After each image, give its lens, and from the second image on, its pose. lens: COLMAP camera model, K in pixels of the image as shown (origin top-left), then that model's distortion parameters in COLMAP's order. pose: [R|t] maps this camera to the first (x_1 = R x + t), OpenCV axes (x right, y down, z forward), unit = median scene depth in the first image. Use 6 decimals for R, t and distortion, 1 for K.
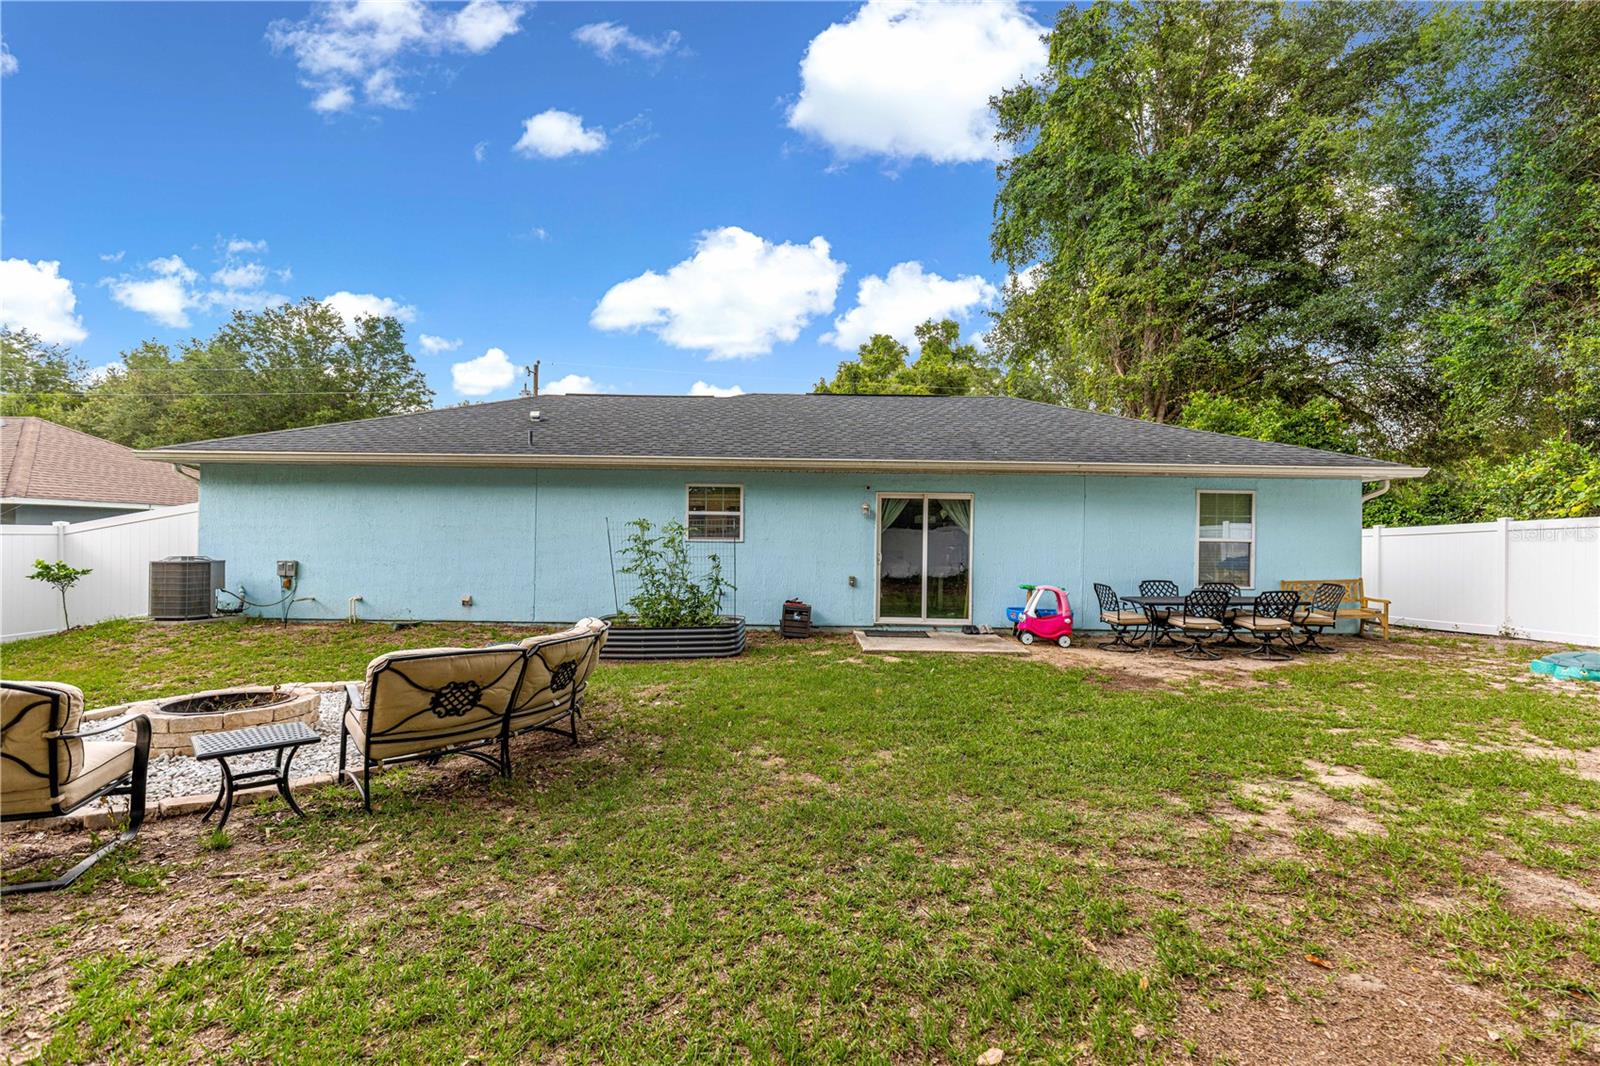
lens RADIAL K [[716.9, 0, 809.0], [0, 716.9, 535.1], [0, 0, 1]] dist [0.008711, -0.001549]
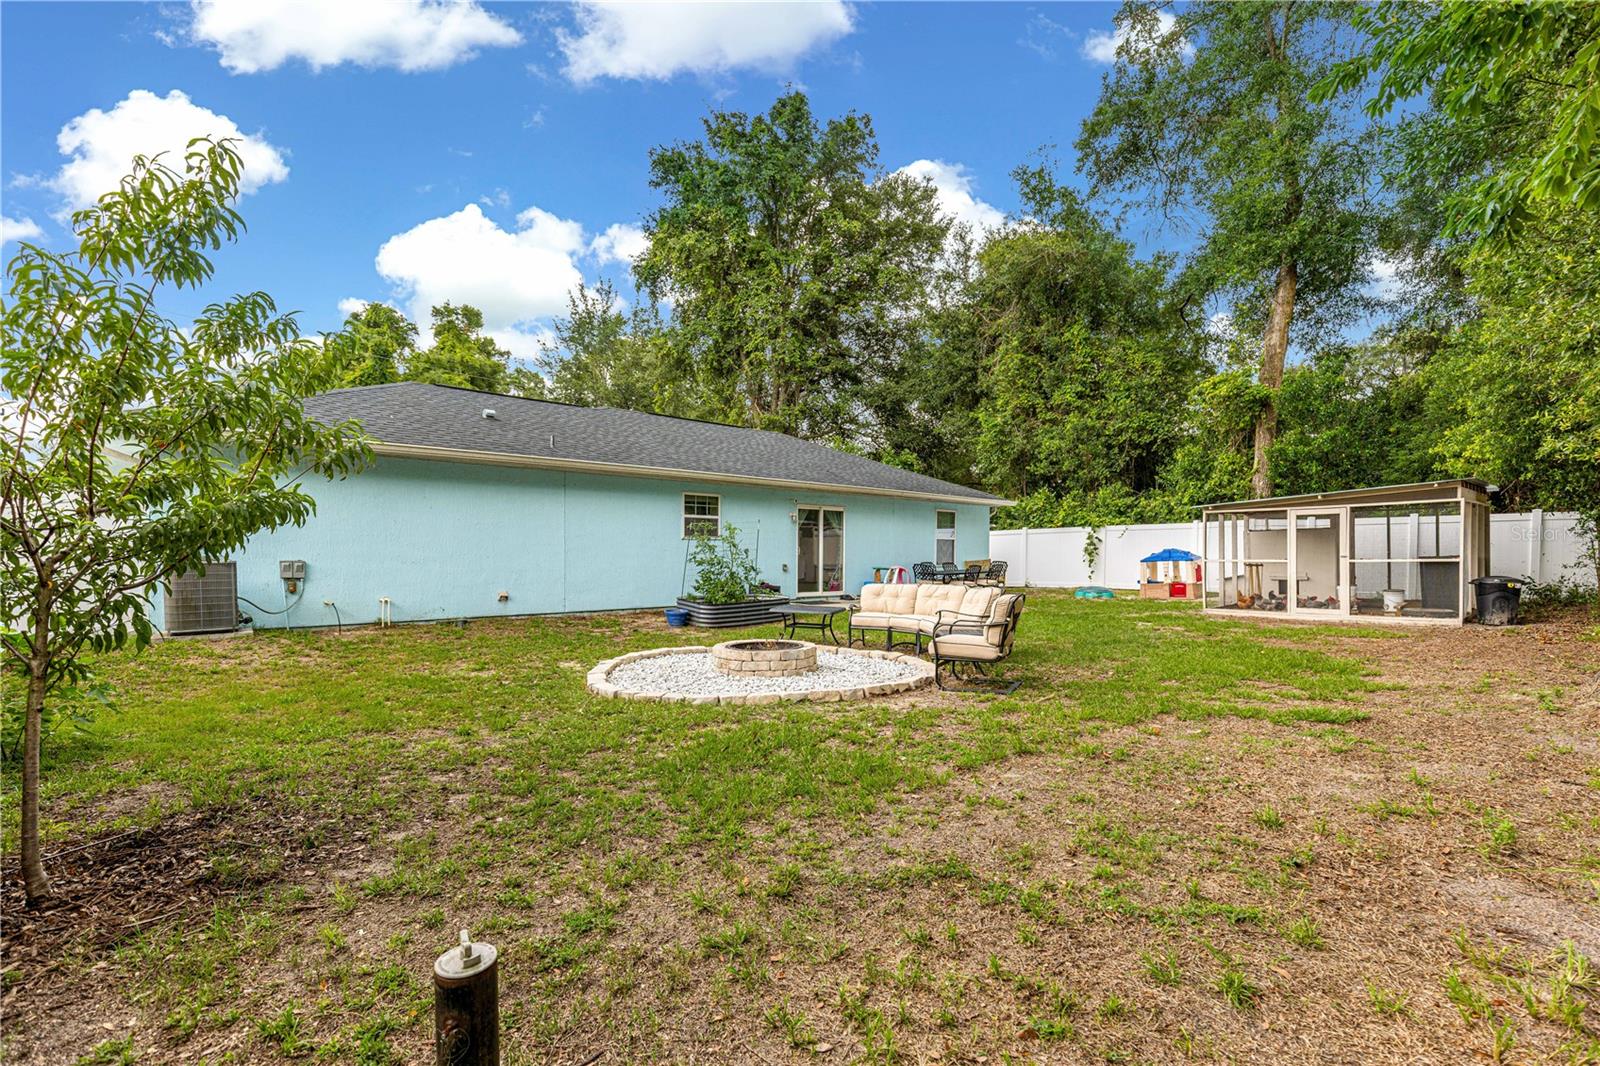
lens RADIAL K [[716.9, 0, 809.0], [0, 716.9, 535.1], [0, 0, 1]] dist [0.008711, -0.001549]
pose [[0.739998, 0.003565, 0.672600, -0.827846], [-0.004845, 0.999988, 0.000031, 0.001394], [-0.672592, -0.003282, 0.740006, -0.056967]]
